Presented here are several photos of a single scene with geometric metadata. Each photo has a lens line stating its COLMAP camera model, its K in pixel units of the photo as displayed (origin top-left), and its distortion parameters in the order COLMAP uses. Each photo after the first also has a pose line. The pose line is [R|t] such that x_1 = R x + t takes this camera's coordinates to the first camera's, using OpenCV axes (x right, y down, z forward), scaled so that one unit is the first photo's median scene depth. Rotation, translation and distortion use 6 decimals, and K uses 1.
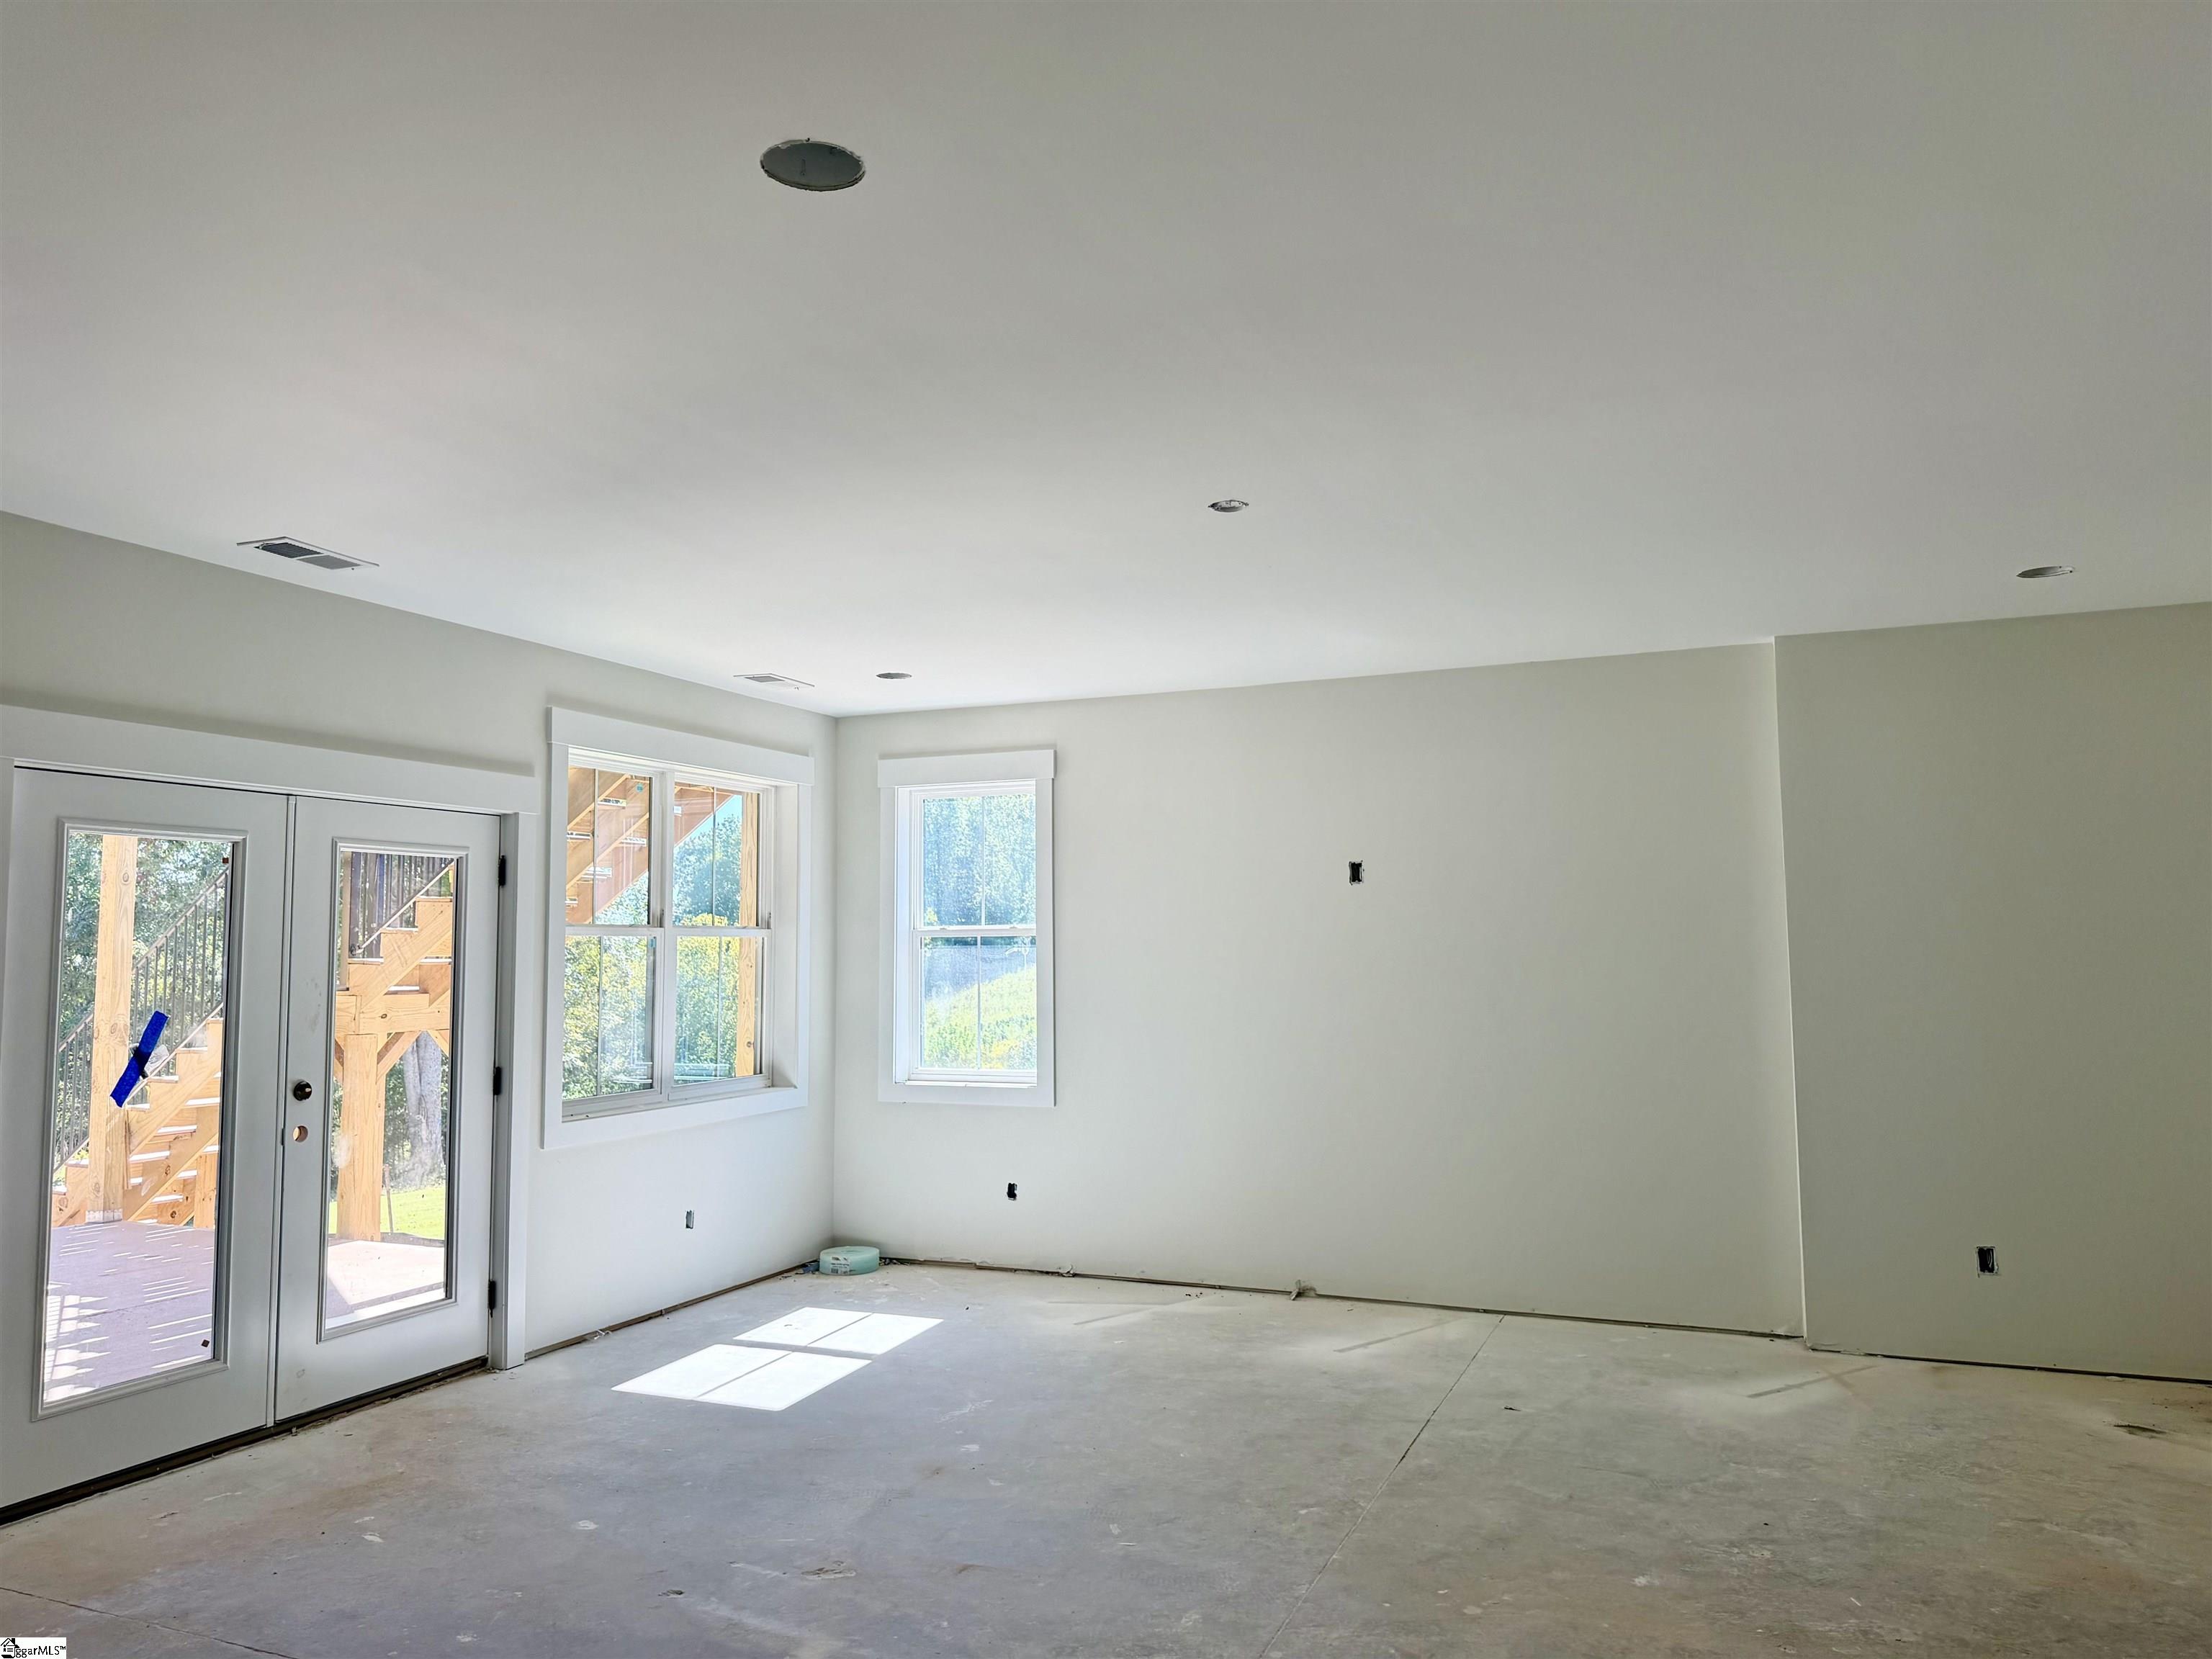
lens RADIAL K [[1544.8, 0, 1091.7], [0, 1544.8, 831.7], [0, 0, 1]] dist [0.080507, -0.104035]
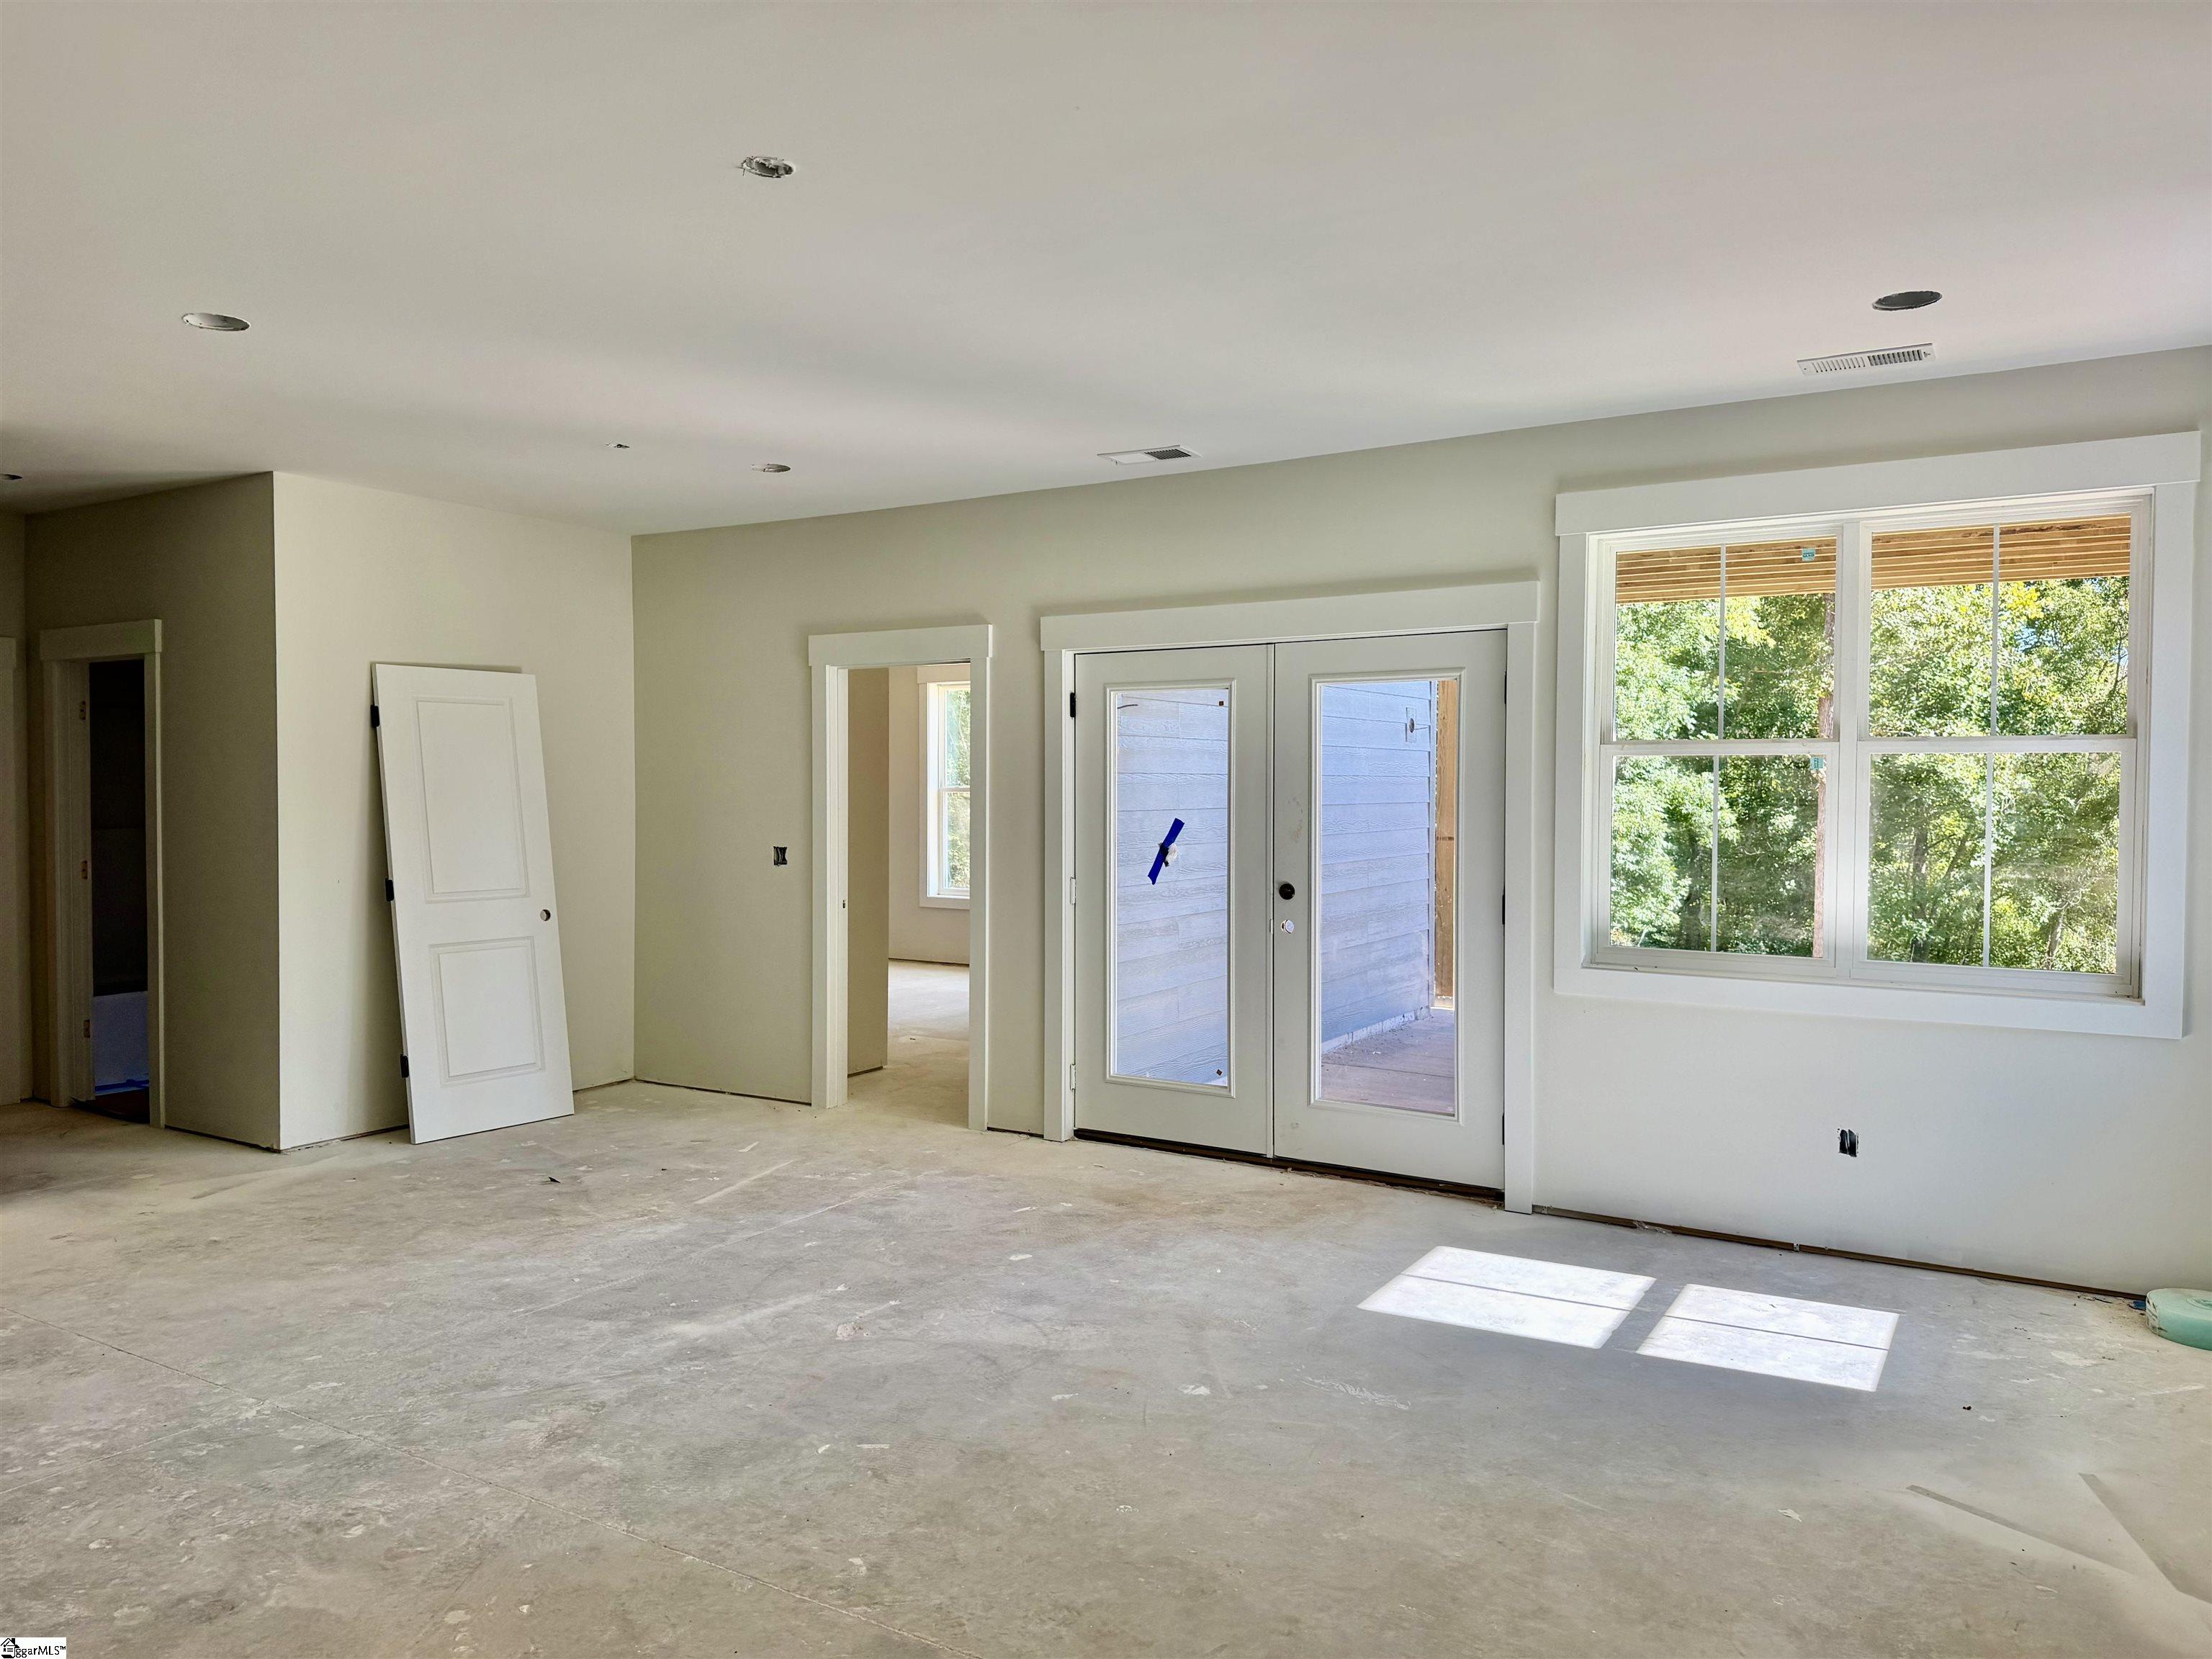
lens RADIAL K [[1544.8, 0, 1091.7], [0, 1544.8, 831.7], [0, 0, 1]] dist [0.080507, -0.104035]
pose [[-0.132286, 0.037572, -0.990499, 0.743970], [0.075007, 0.996796, 0.027793, 0.085138], [0.988370, -0.070618, -0.134680, 1.120815]]
